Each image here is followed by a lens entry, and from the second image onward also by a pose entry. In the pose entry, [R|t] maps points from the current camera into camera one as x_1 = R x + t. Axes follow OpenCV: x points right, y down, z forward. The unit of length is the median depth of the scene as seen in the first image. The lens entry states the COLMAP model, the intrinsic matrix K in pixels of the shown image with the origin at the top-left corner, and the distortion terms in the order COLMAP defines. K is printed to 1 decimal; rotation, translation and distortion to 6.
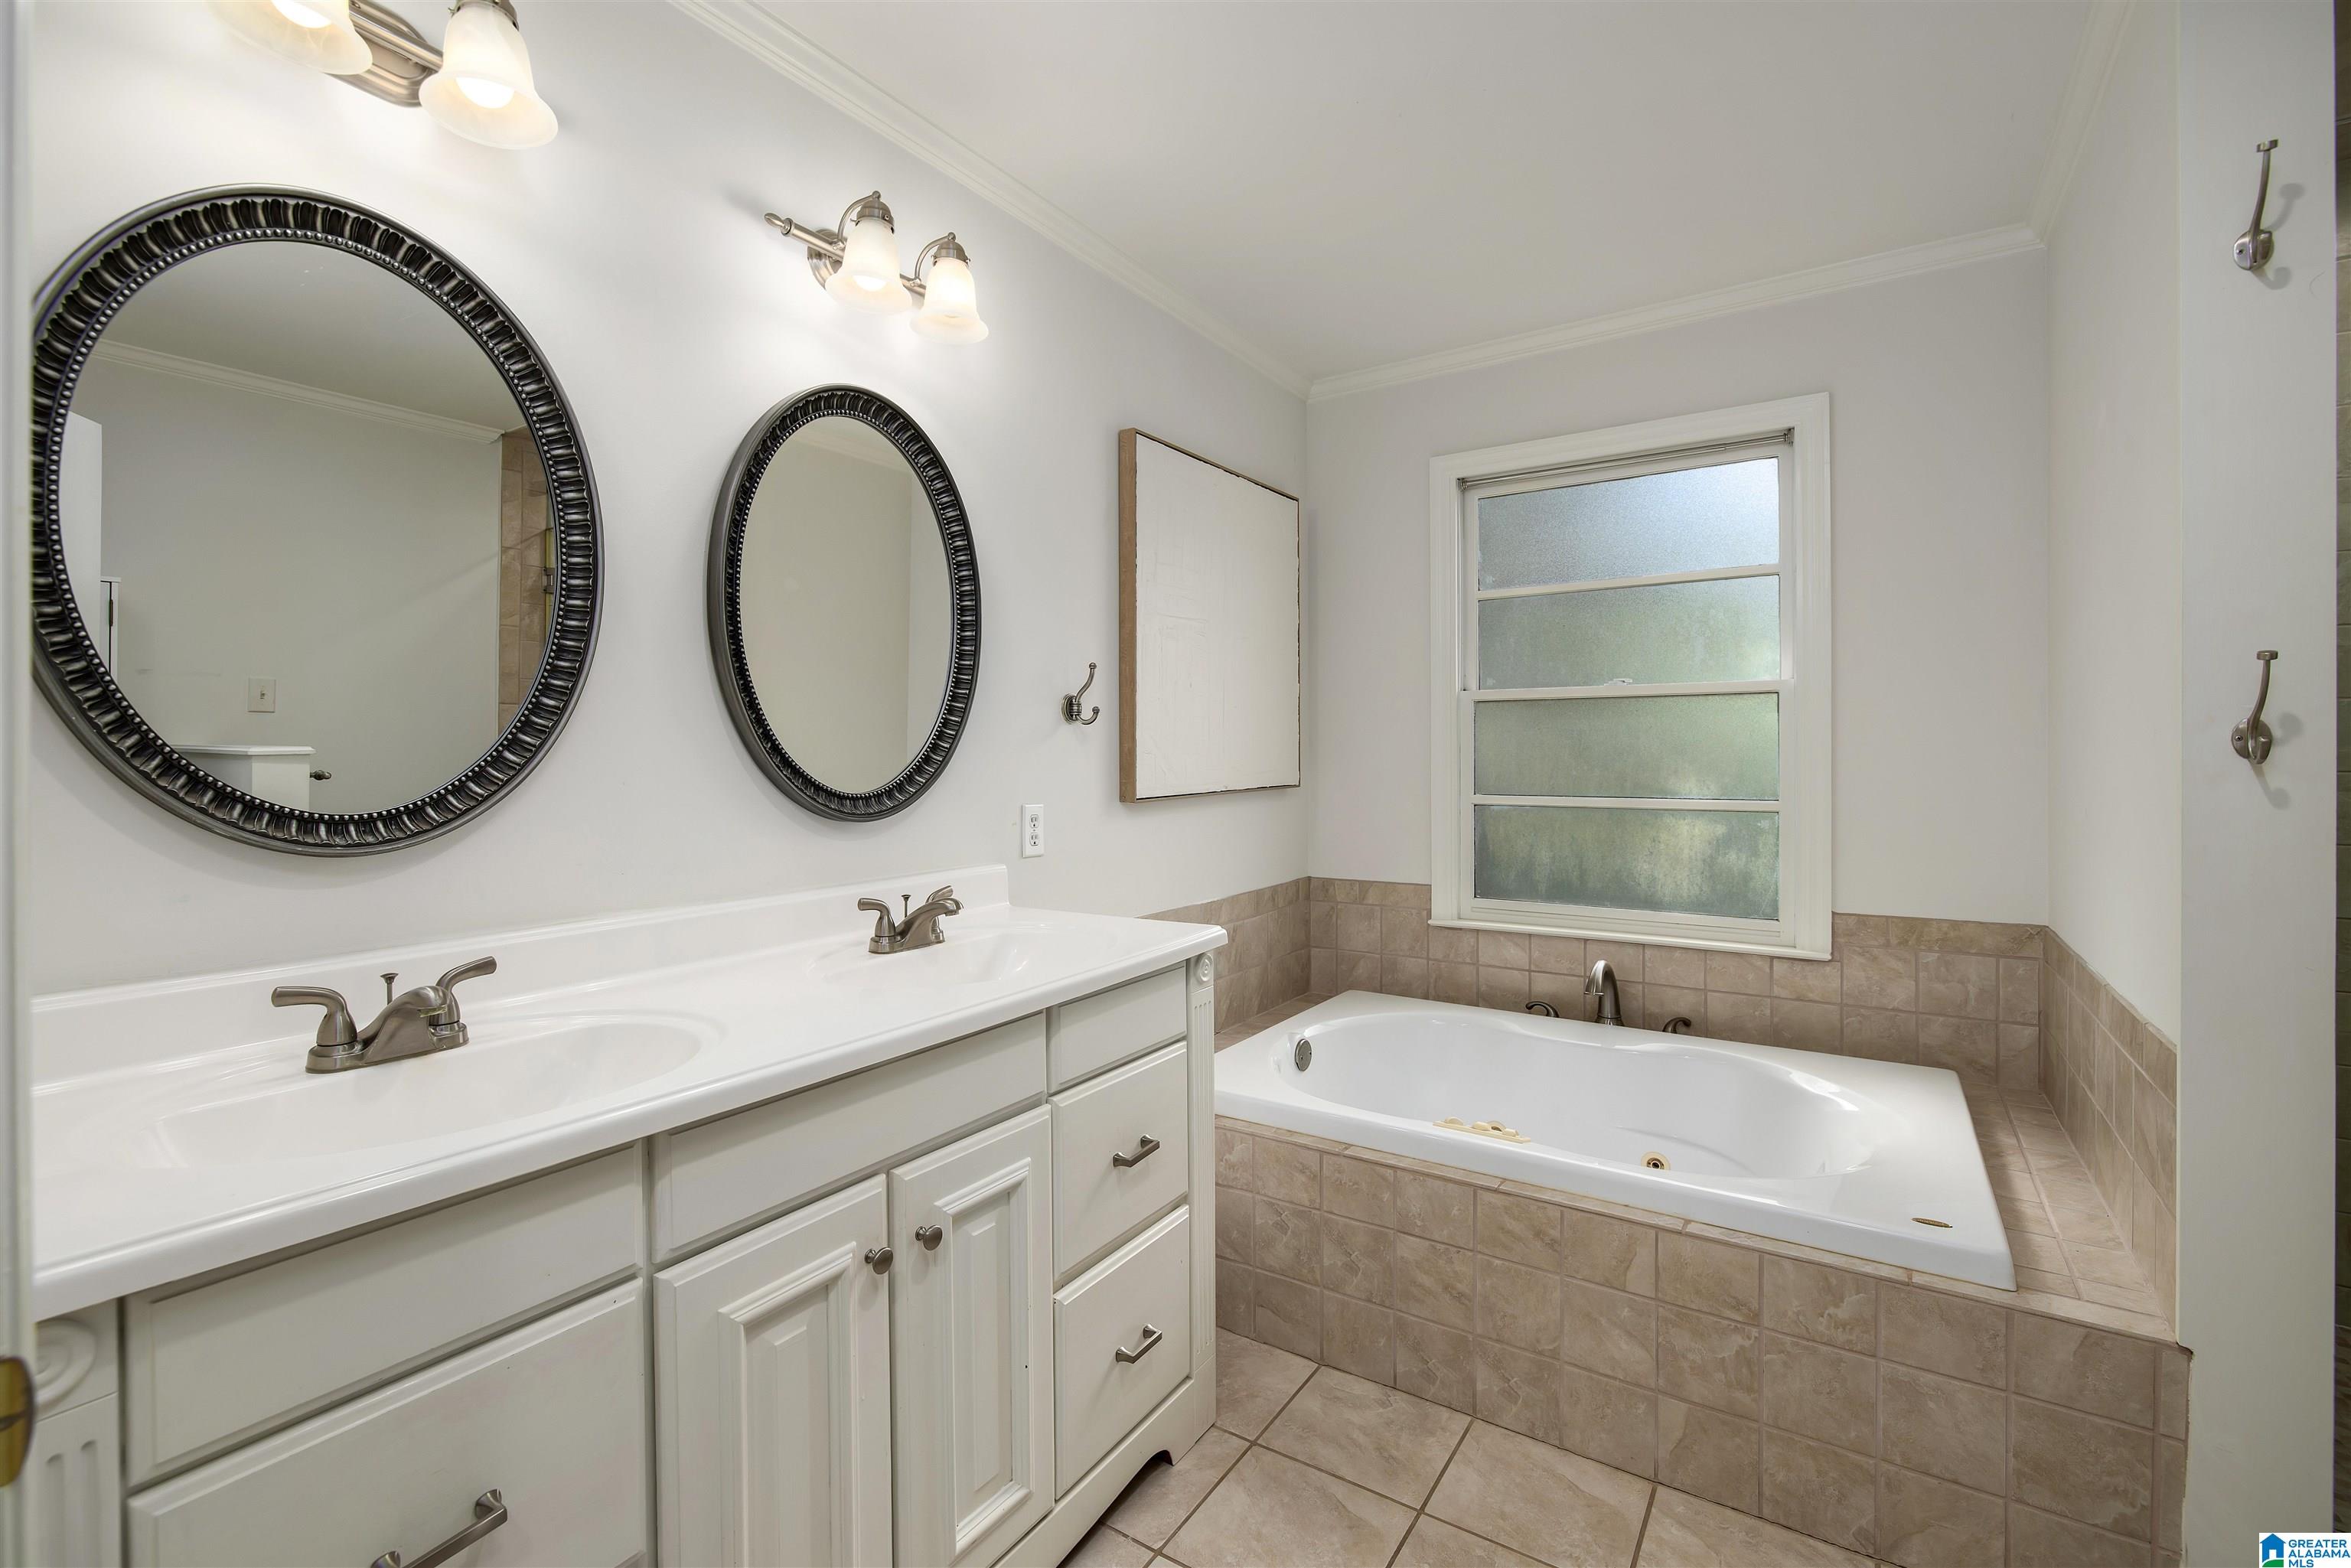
lens RADIAL K [[1035.4, 0, 1170.0], [0, 1035.4, 759.9], [0, 0, 1]] dist [-0.006878, 0.001711]
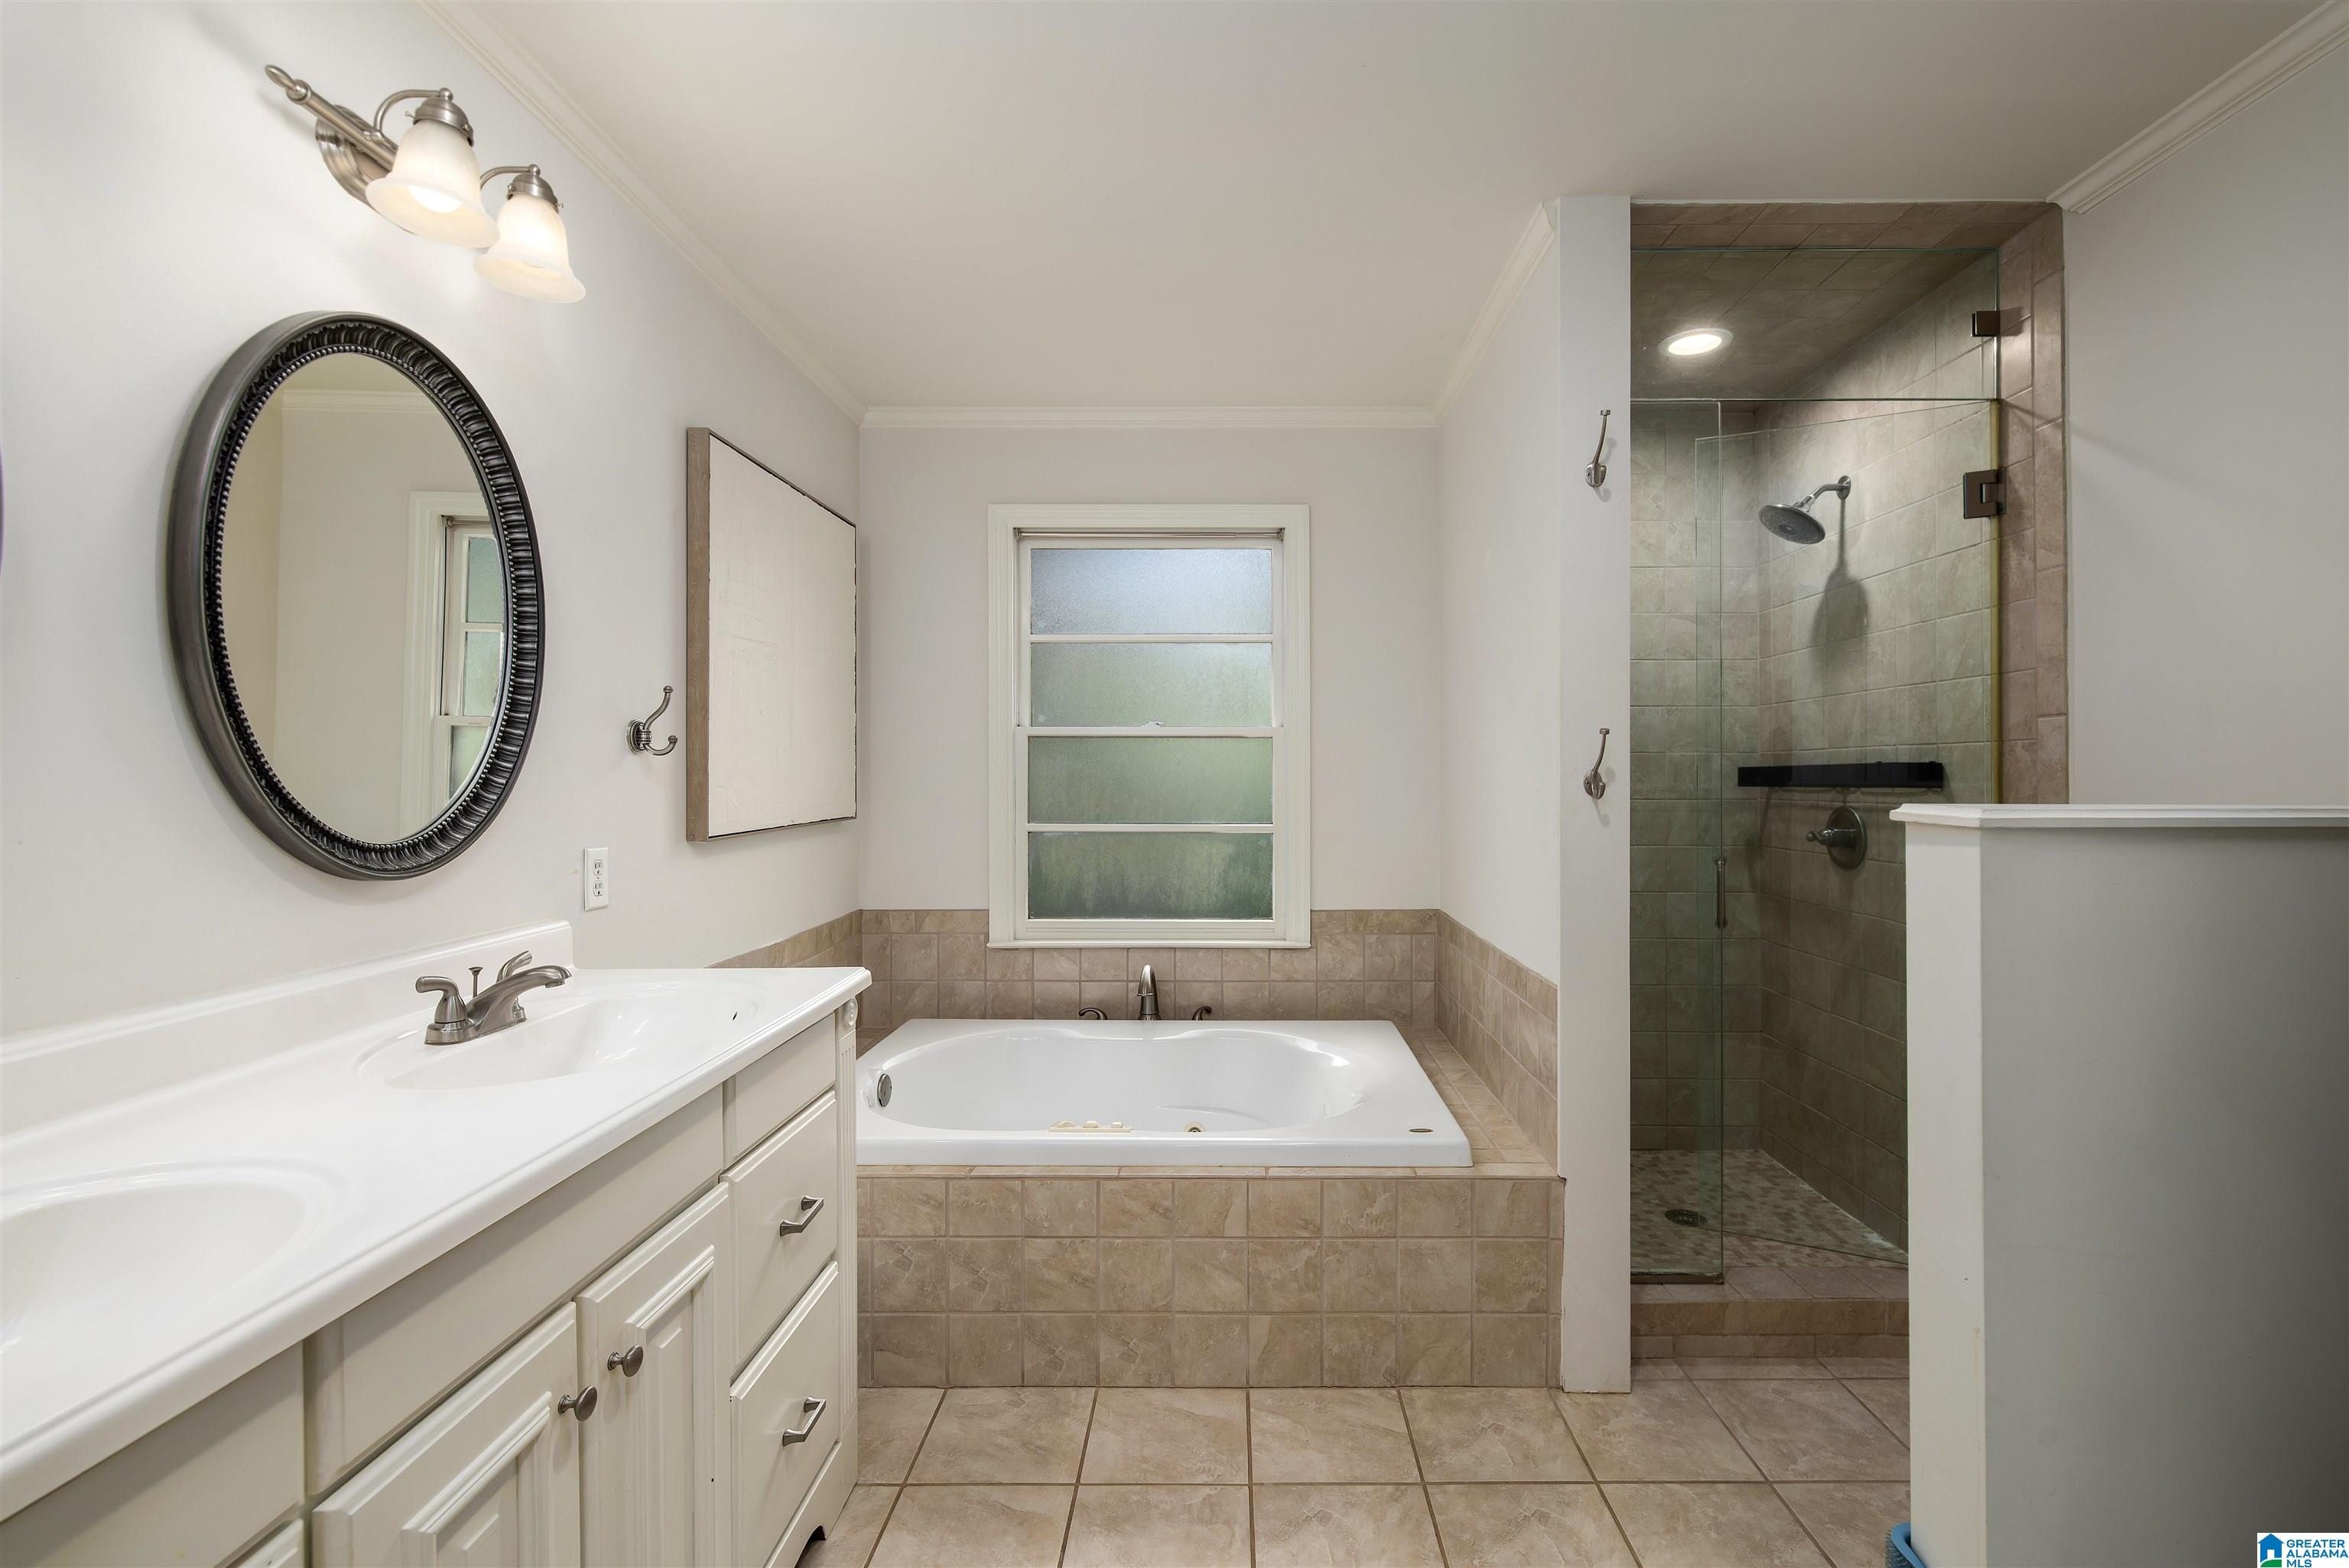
lens RADIAL K [[1007.6, 0, 1235.0], [0, 1007.6, 777.9], [0, 0, 1]] dist [-0.001383, 0.000175]
pose [[0.829945, 0.004055, 0.557831, -0.192423], [-0.001065, 0.999983, -0.005684, -0.013206], [-0.557845, 0.004123, 0.829935, 0.015219]]
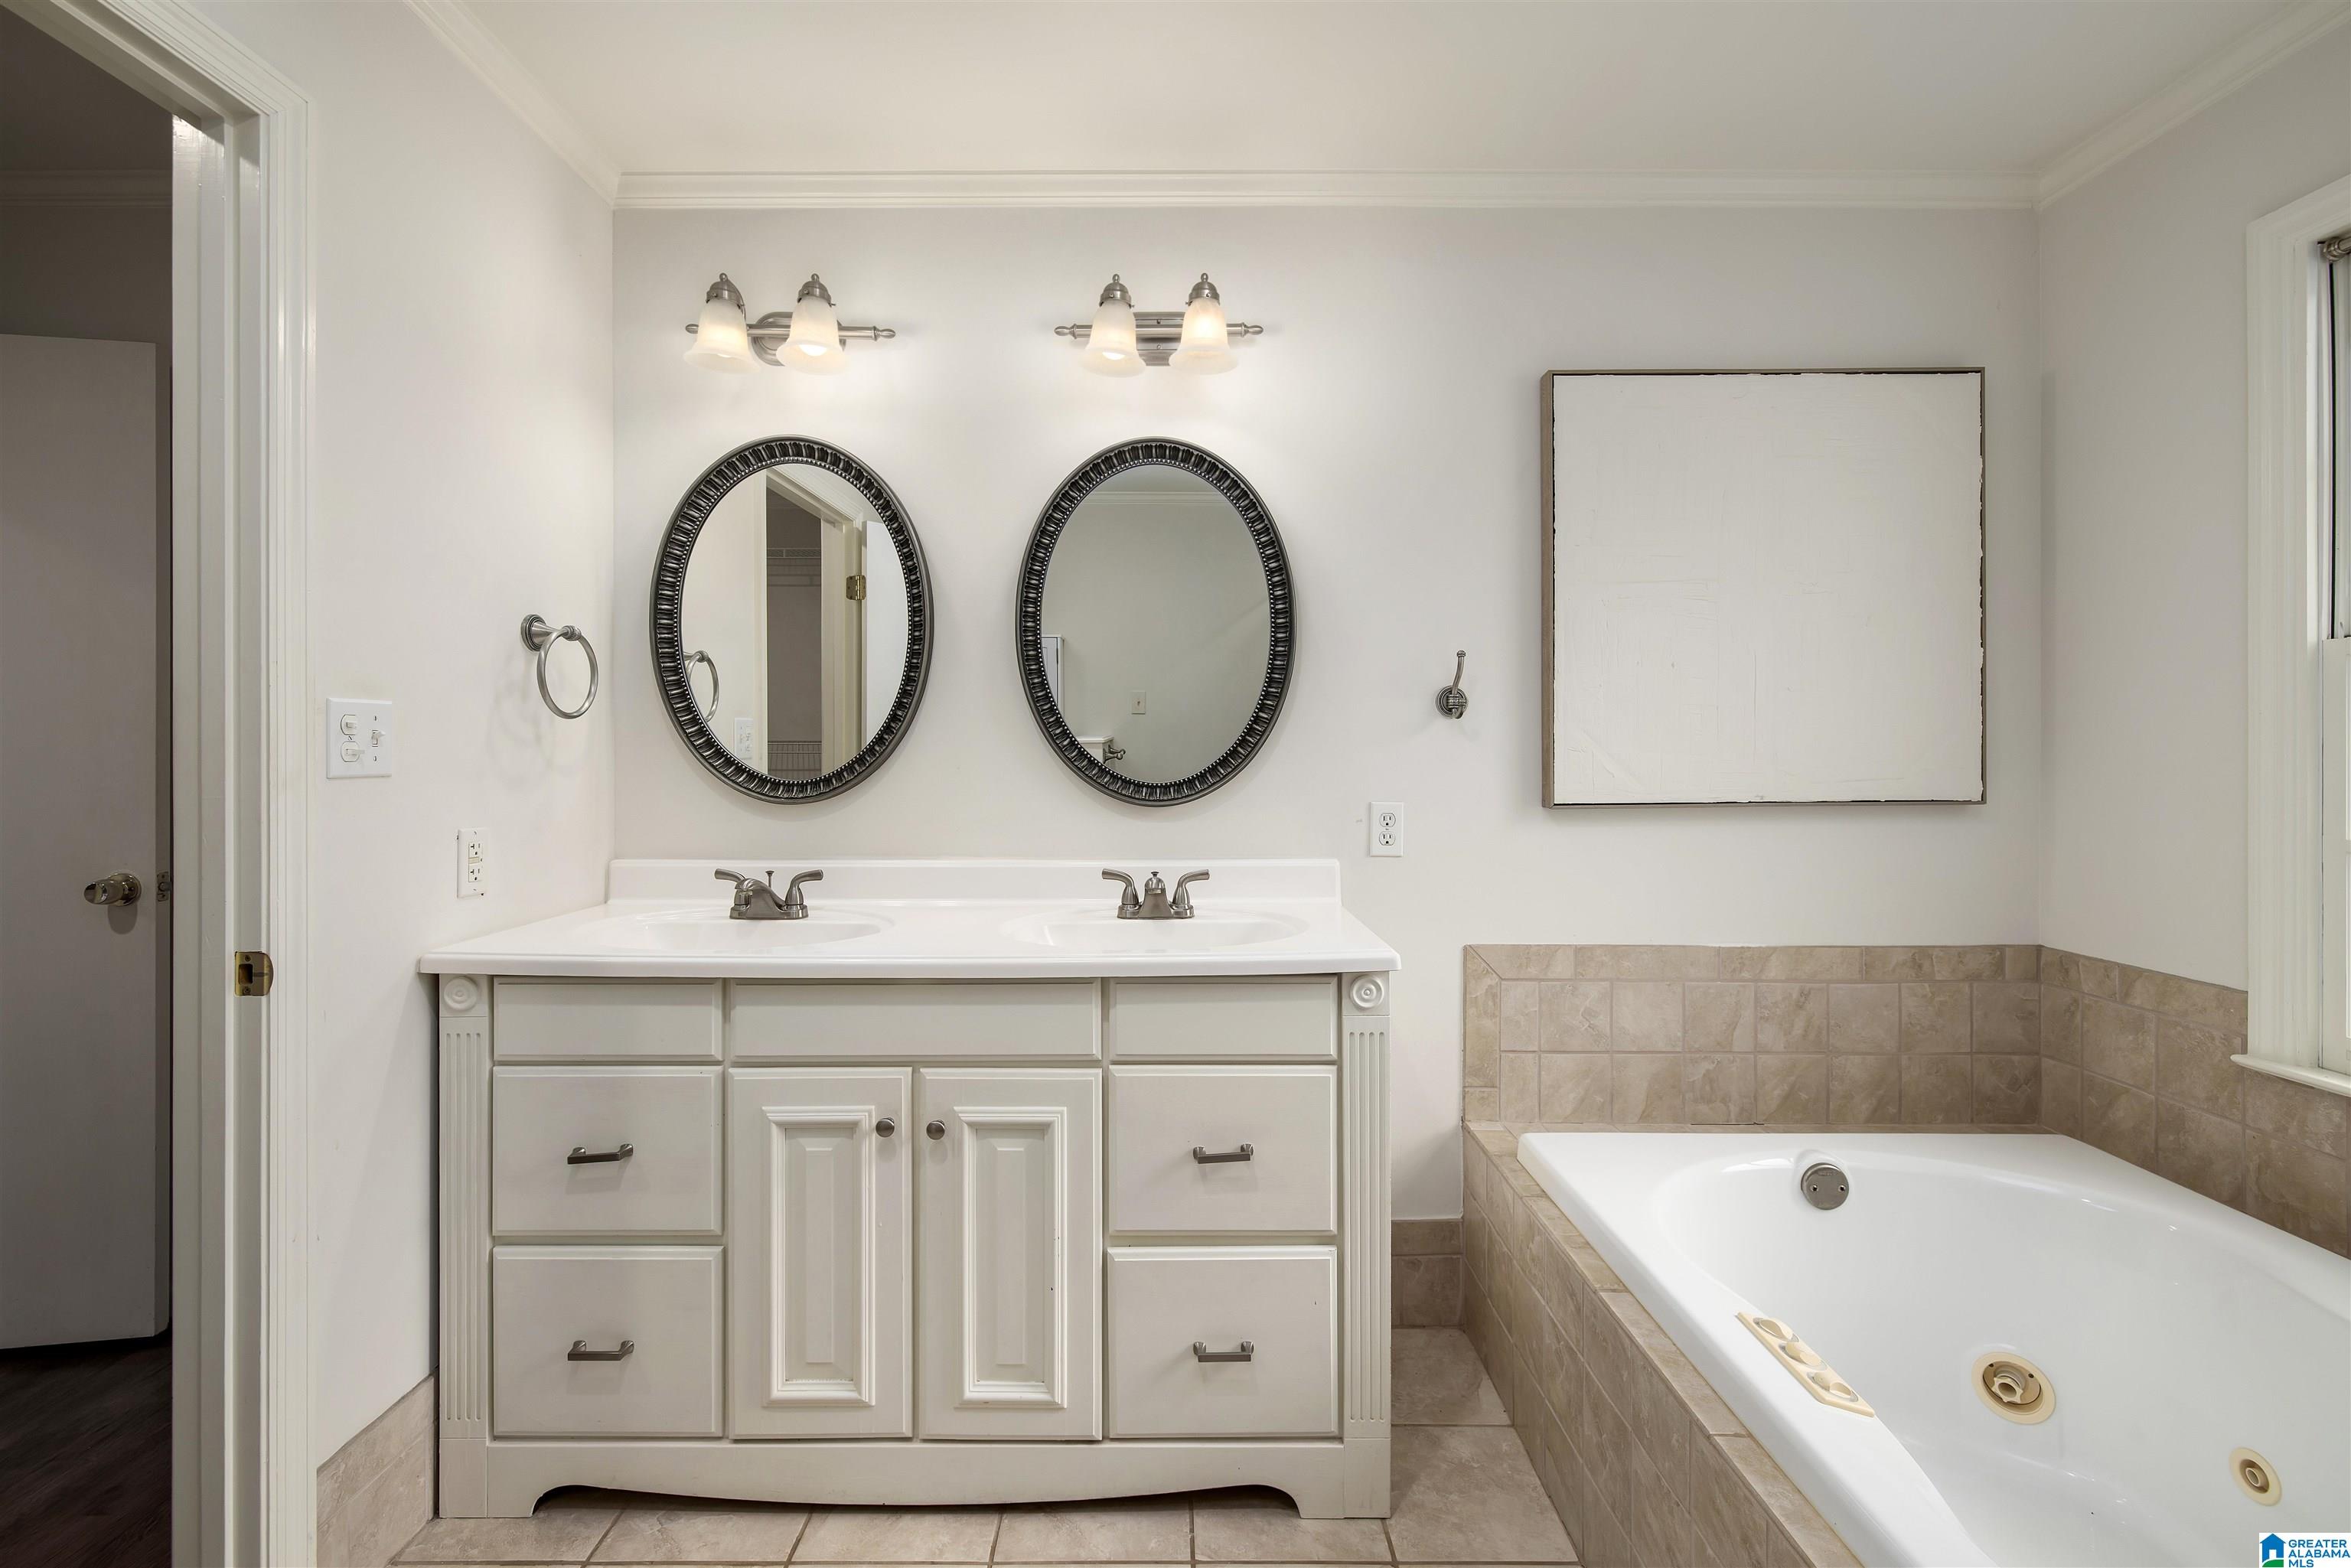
lens RADIAL K [[1008.5, 0, 1167.1], [0, 1008.5, 751.2], [0, 0, 1]] dist [-0.001383, 0.000175]
pose [[0.554822, 0.010299, -0.831906, 0.649573], [-0.011184, 0.999925, 0.004921, -0.009092], [0.831894, 0.006574, 0.554896, 0.371231]]
